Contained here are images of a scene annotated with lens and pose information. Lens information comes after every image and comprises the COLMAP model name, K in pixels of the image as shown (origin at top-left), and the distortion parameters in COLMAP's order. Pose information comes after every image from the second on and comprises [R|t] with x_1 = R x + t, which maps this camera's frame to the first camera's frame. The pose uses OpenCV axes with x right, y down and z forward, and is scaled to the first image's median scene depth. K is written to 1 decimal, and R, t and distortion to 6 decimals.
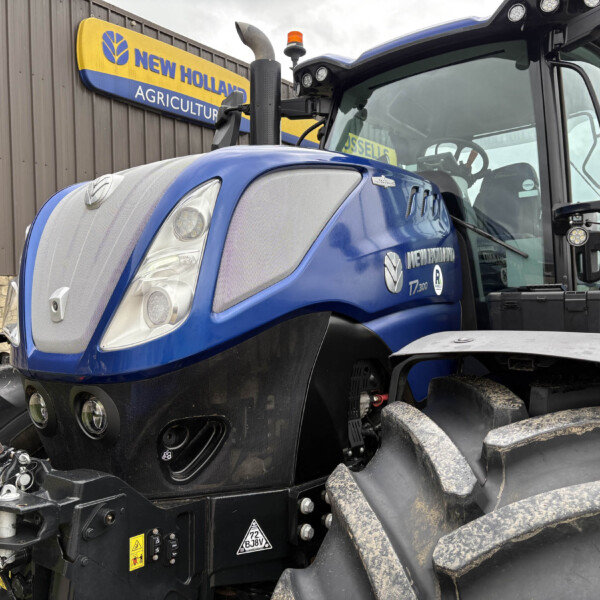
lens RADIAL K [[609.7, 0, 295.6], [0, 609.7, 300.8], [0, 0, 1]] dist [0.022026, 0.000000]
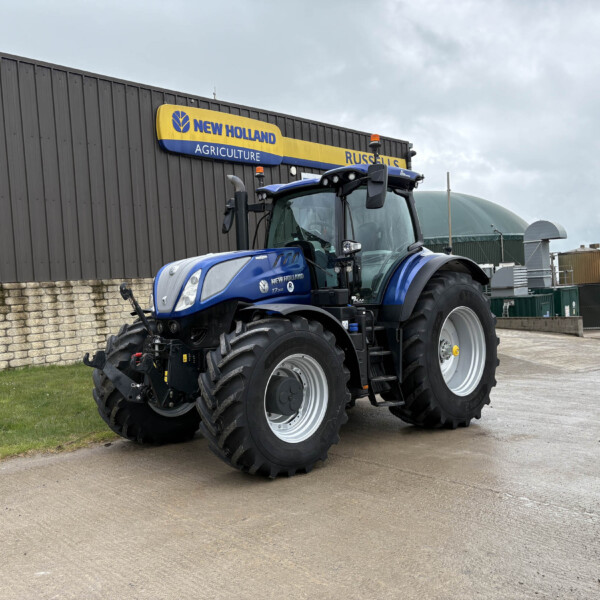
lens RADIAL K [[609.7, 0, 297.3], [0, 609.7, 304.7], [0, 0, 1]] dist [0.022026, 0.000000]
pose [[0.992276, -0.028831, -0.120654, 0.560190], [0.033488, 0.998763, 0.036747, -0.049389], [0.119445, -0.040504, 0.992014, -1.673313]]
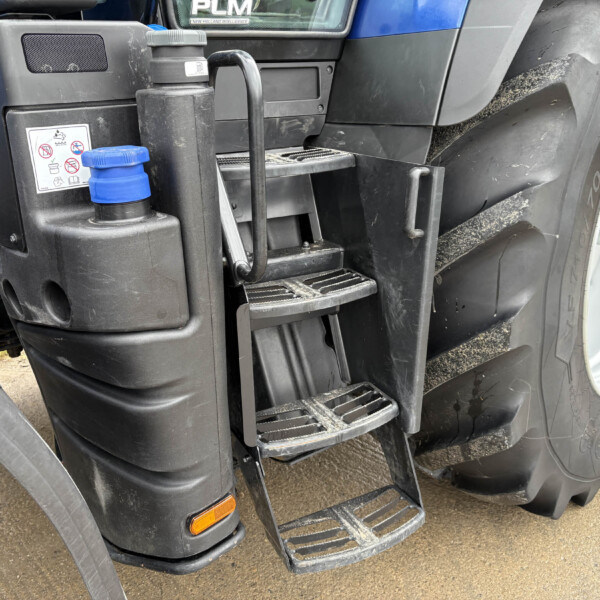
lens RADIAL K [[609.7, 0, 301.5], [0, 609.7, 299.0], [0, 0, 1]] dist [0.022026, 0.000000]
pose [[0.992697, 0.027387, -0.117481, 0.635740], [0.018732, 0.927076, 0.374405, 0.078951], [0.119168, -0.373872, 0.919793, 0.500507]]
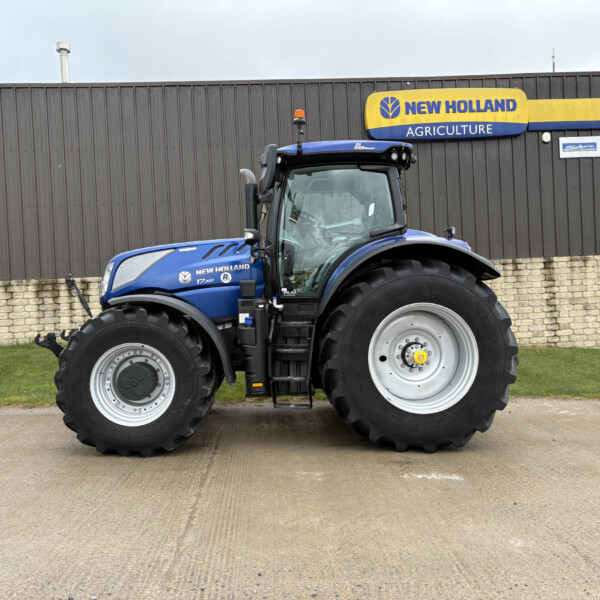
lens RADIAL K [[609.7, 0, 305.8], [0, 609.7, 297.9], [0, 0, 1]] dist [0.022026, 0.000000]
pose [[0.677005, -0.000161, -0.735978, 2.399903], [0.031586, 0.999085, 0.028836, -0.008840], [0.735300, -0.042769, 0.676391, -0.610422]]
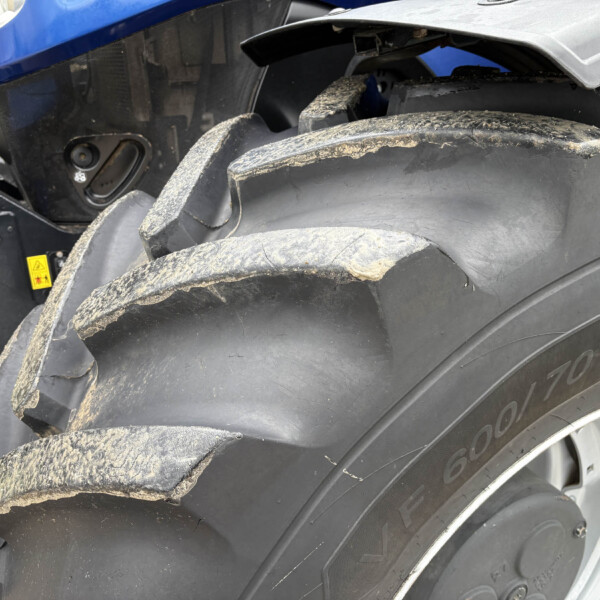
lens RADIAL K [[609.7, 0, 300.2], [0, 609.7, 304.8], [0, 0, 1]] dist [0.022026, 0.000000]
pose [[0.926429, 0.125240, -0.355027, 0.256599], [0.029202, 0.916296, 0.399437, 0.043765], [0.375335, -0.380417, 0.845226, 0.168487]]
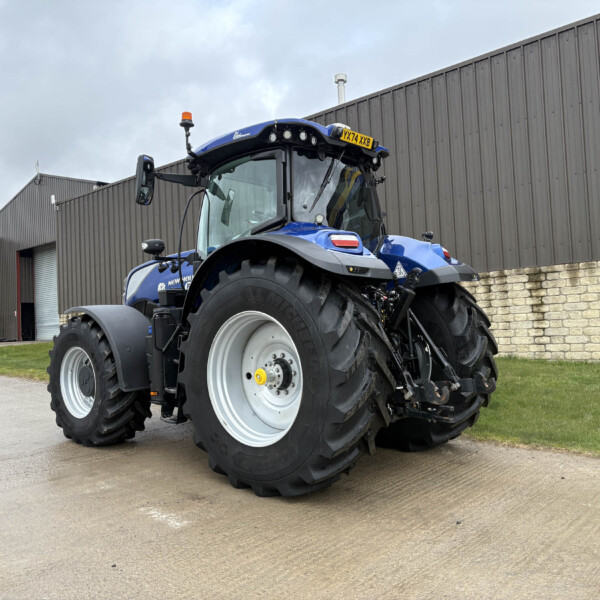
lens RADIAL K [[609.7, 0, 300.8], [0, 609.7, 298.4], [0, 0, 1]] dist [0.022026, 0.000000]
pose [[-0.048095, -0.016086, -0.998713, 2.901341], [0.053593, 0.998388, -0.018661, 0.095913], [0.997404, -0.054421, -0.047155, 1.551774]]
